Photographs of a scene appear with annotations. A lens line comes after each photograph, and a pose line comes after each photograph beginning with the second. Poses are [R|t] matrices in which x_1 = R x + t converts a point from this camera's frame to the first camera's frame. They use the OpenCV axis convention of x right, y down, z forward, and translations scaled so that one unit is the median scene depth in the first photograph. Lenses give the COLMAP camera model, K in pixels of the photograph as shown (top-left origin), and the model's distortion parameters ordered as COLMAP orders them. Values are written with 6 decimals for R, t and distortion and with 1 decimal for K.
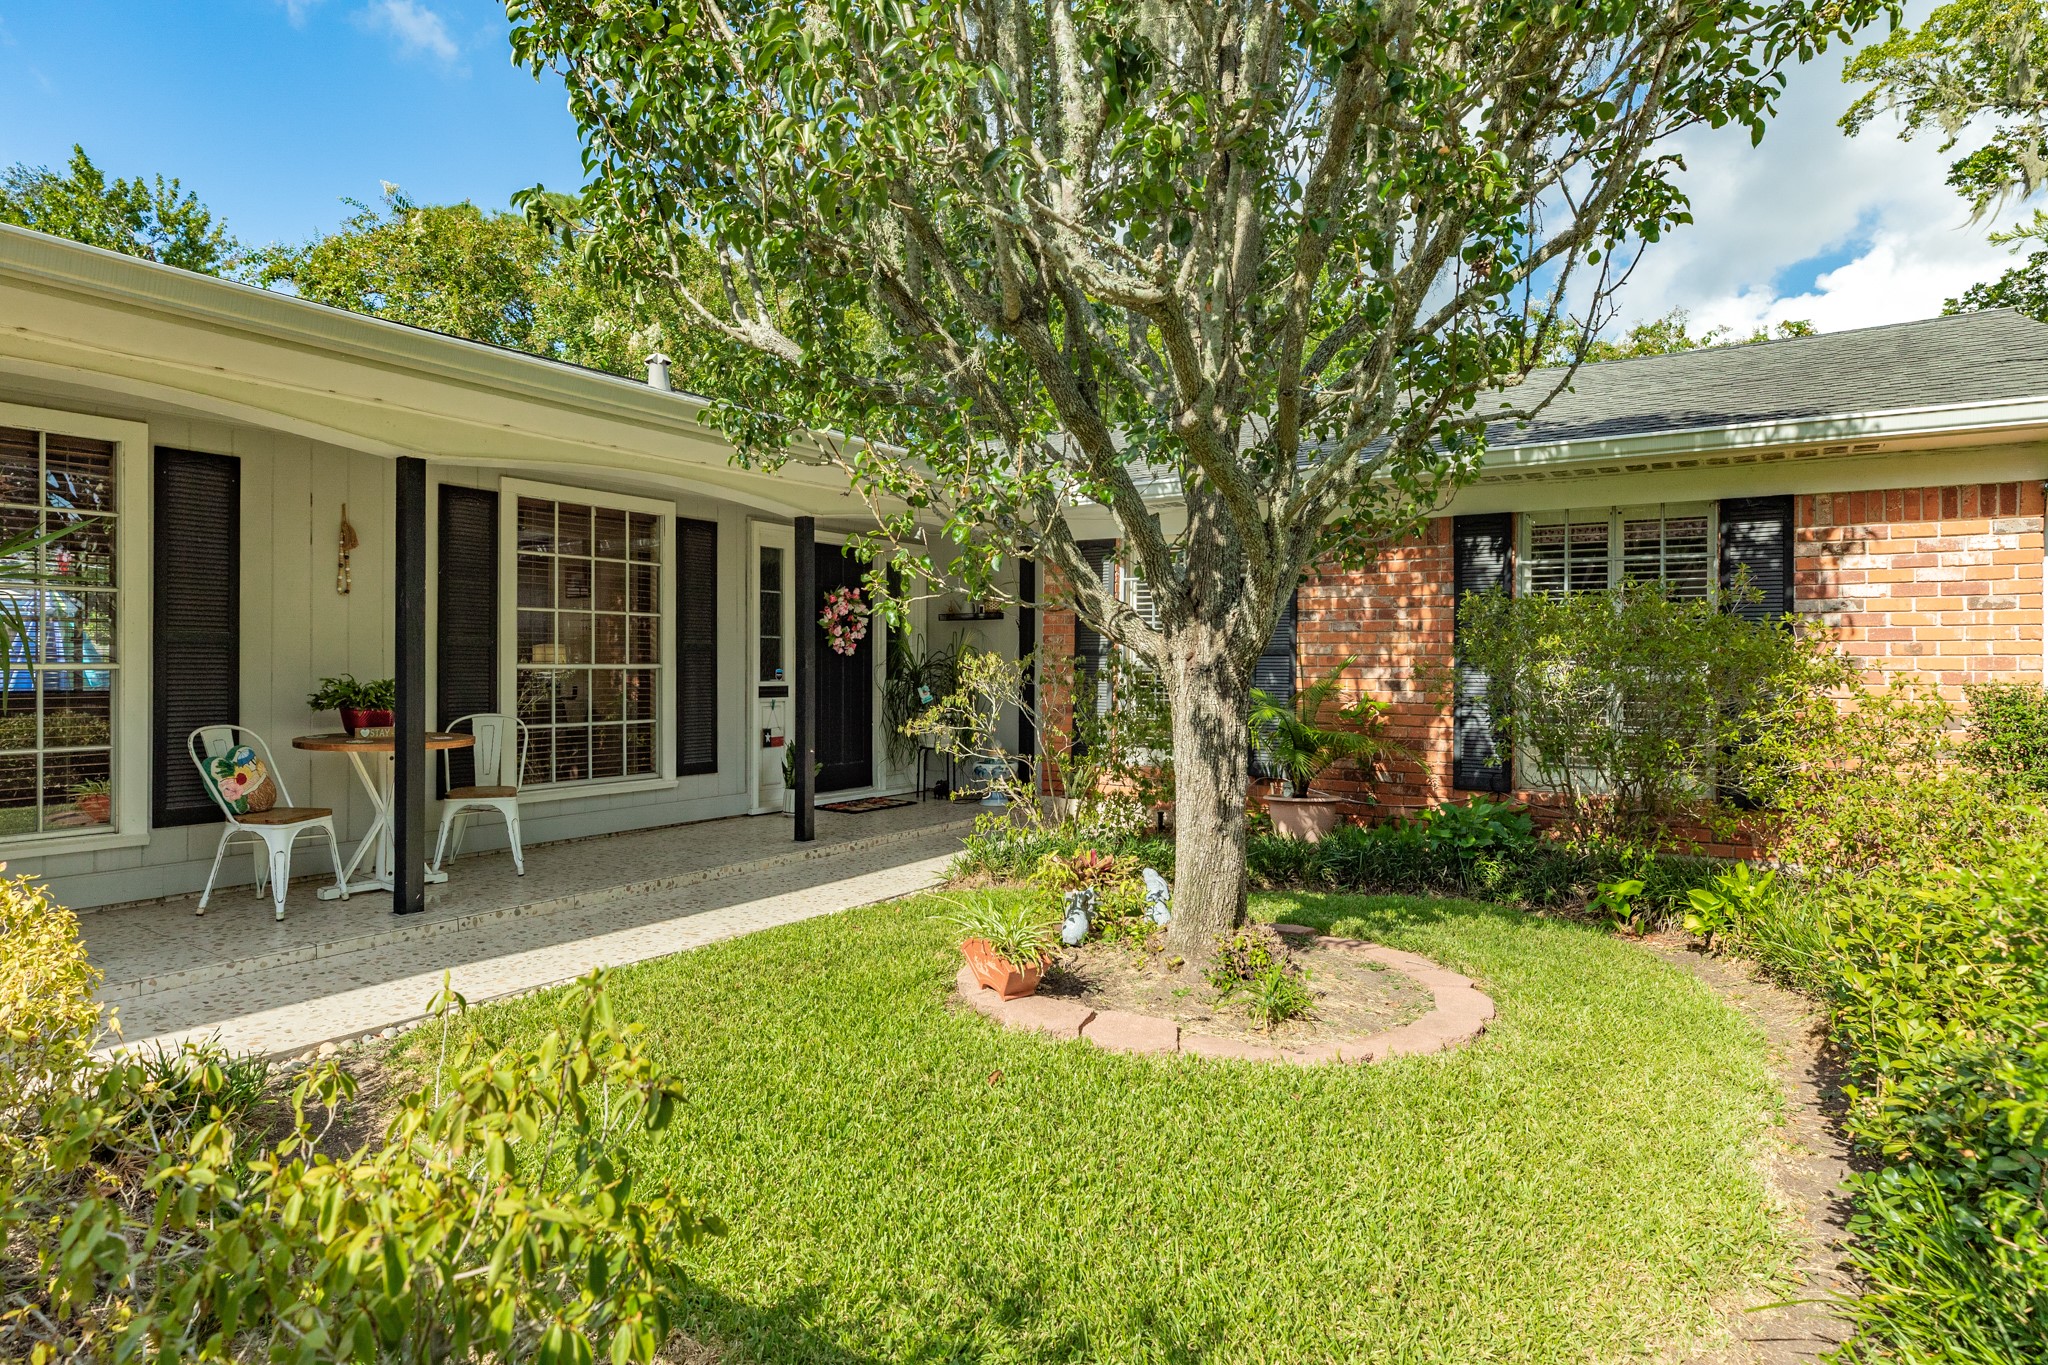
lens RADIAL K [[1170.4, 0, 1014.0], [0, 1170.4, 670.5], [0, 0, 1]] dist [0.007591, 0.002583]
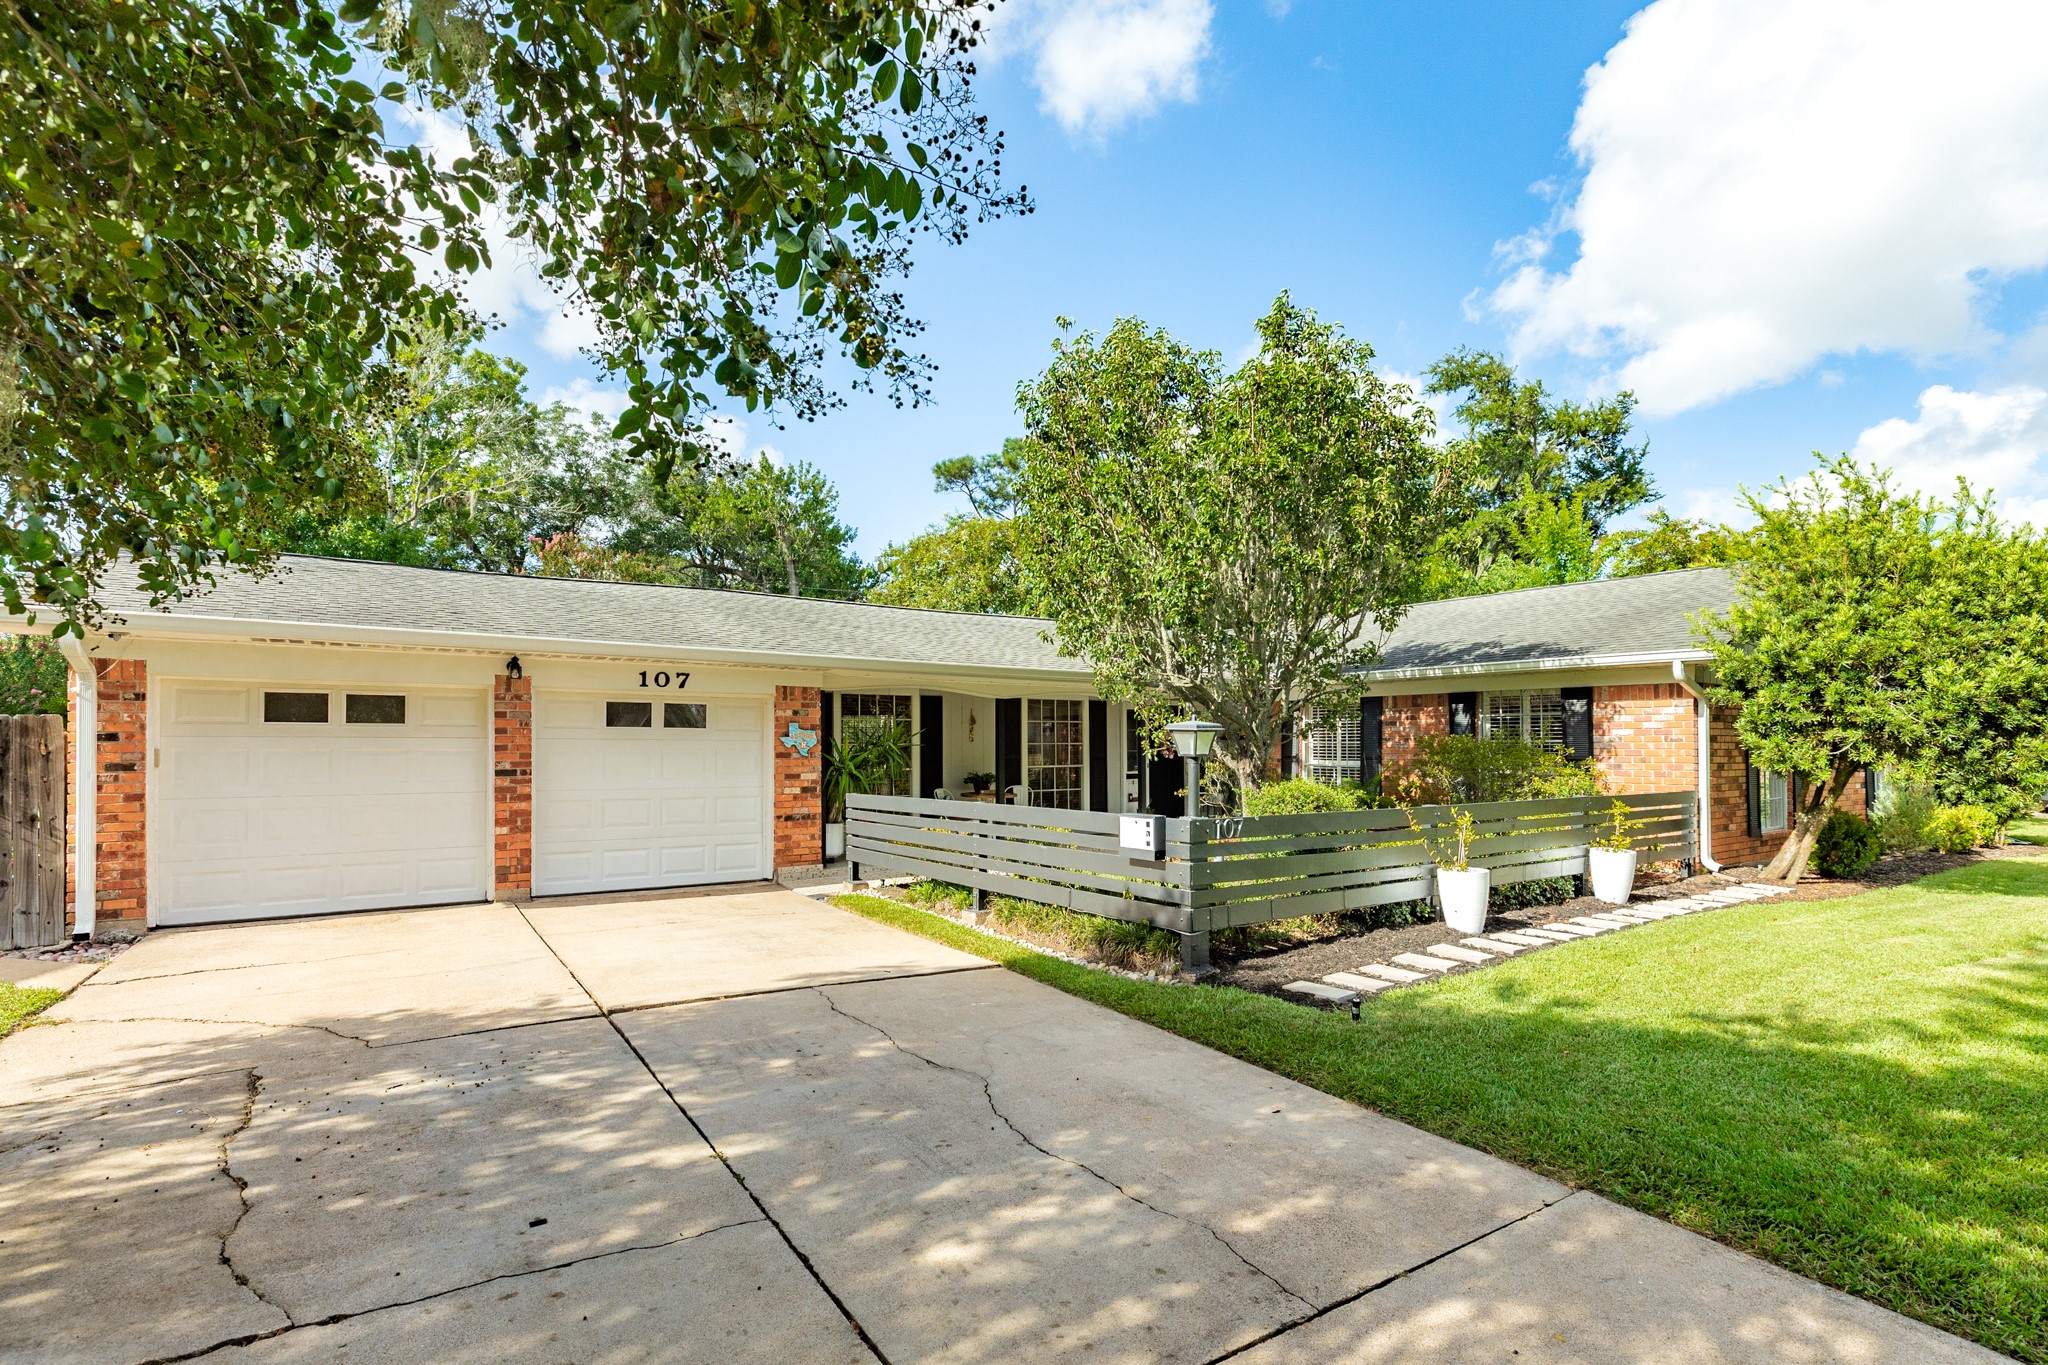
lens RADIAL K [[946.0, 0, 1020.0], [0, 946.0, 744.9], [0, 0, 1]] dist [0.020494, 0.001662]
pose [[0.932466, -0.008544, -0.361158, 0.289132], [0.004847, 0.999926, -0.011142, -0.026817], [0.361226, 0.008639, 0.932438, -0.884306]]
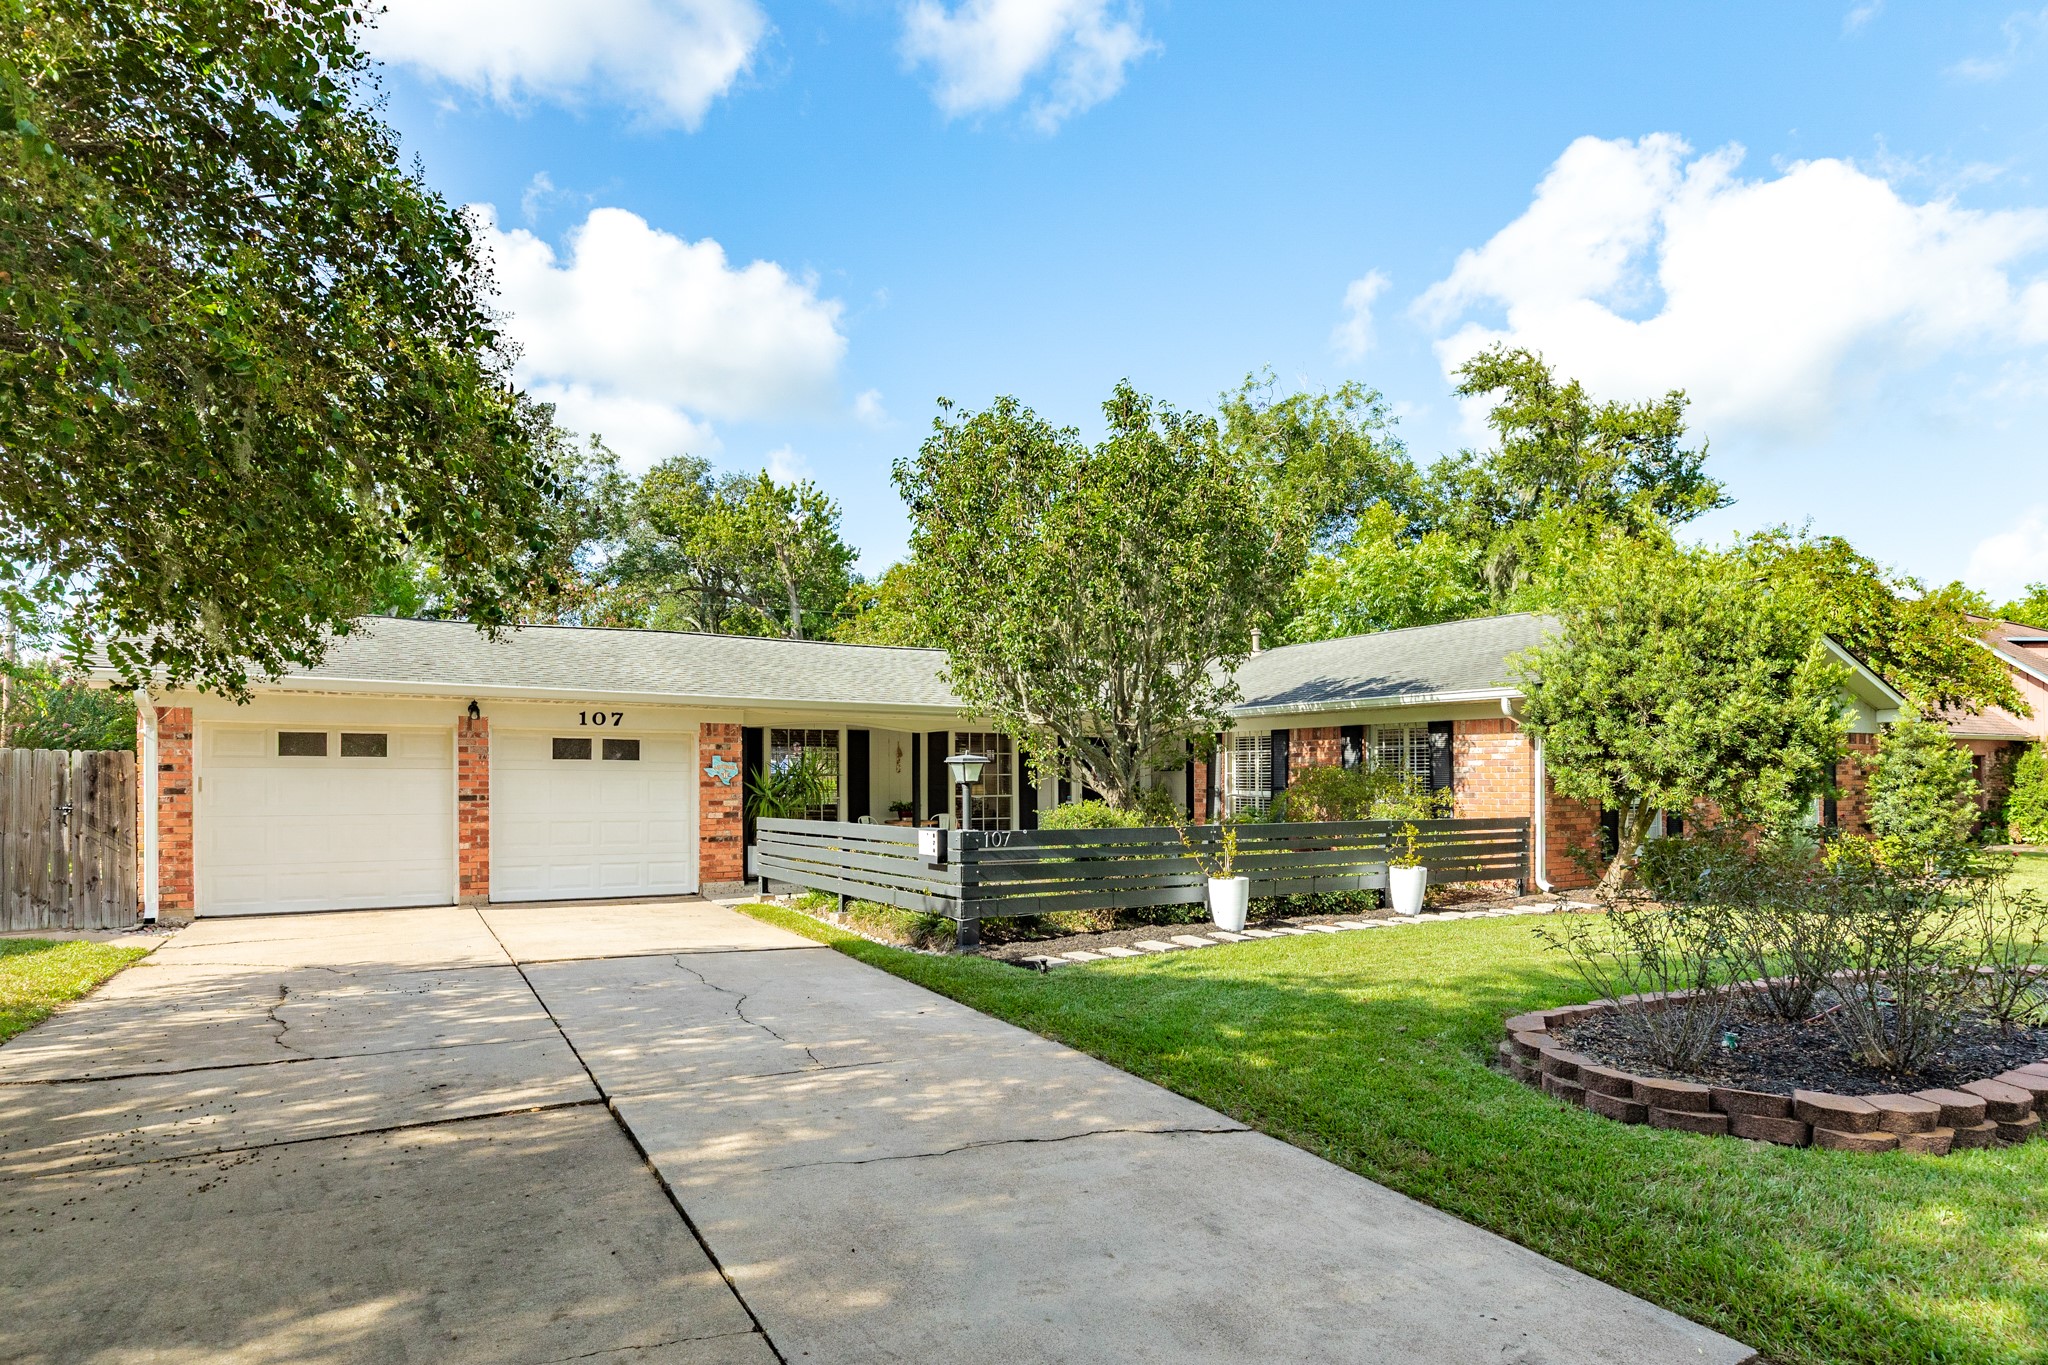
lens RADIAL K [[1058.6, 0, 984.8], [0, 1058.6, 778.3], [0, 0, 1]] dist [0.023927, -0.001806]
pose [[0.903178, -0.007853, -0.429194, 0.657457], [0.003533, 0.999935, -0.010861, -0.017051], [0.429251, 0.008293, 0.903147, -1.123256]]
